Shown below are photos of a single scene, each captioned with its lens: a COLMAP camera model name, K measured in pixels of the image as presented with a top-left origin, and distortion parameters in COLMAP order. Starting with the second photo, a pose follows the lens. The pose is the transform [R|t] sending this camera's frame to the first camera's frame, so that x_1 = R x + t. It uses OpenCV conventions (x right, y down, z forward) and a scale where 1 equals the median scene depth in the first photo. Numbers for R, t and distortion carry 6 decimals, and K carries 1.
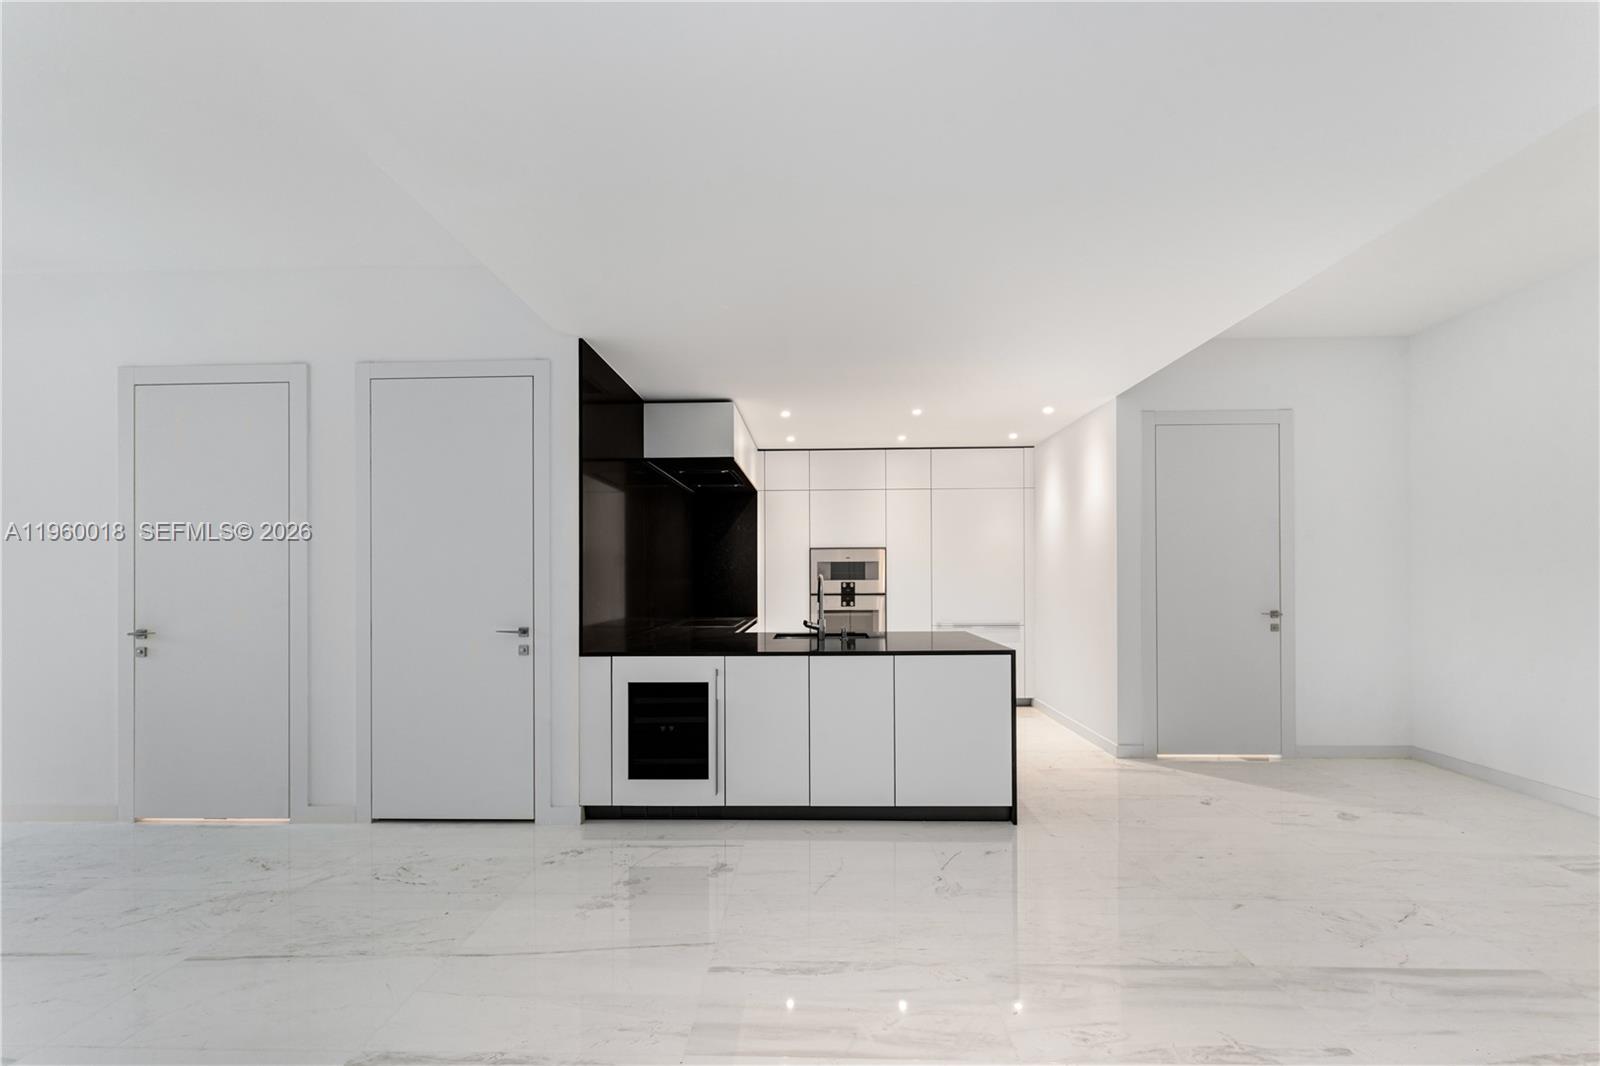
lens RADIAL K [[654.9, 0, 800.1], [0, 654.9, 575.5], [0, 0, 1]] dist [-0.001094, -0.000472]
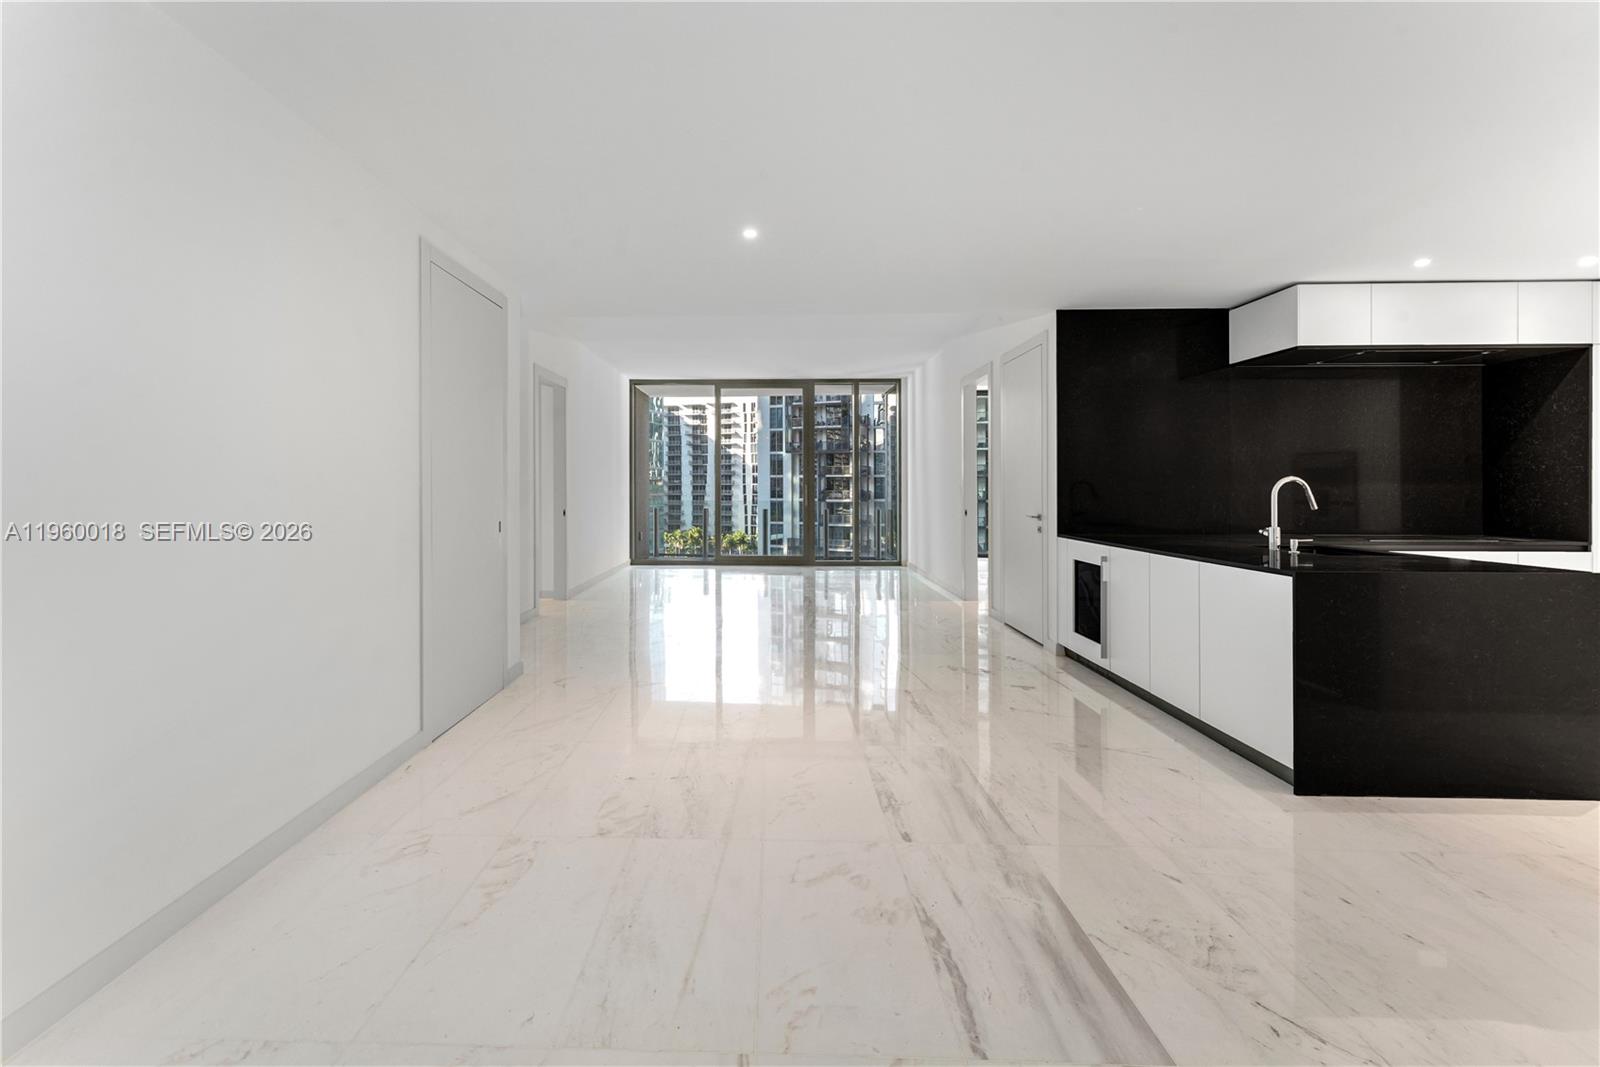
lens RADIAL K [[701.0, 0, 798.0], [0, 701.0, 483.4], [0, 0, 1]] dist [0.001015, 0.000189]
pose [[0.059344, 0.001226, -0.998237, 1.547581], [0.002721, 0.999995, 0.001390, 0.007218], [0.998234, -0.002799, 0.059341, 0.487170]]
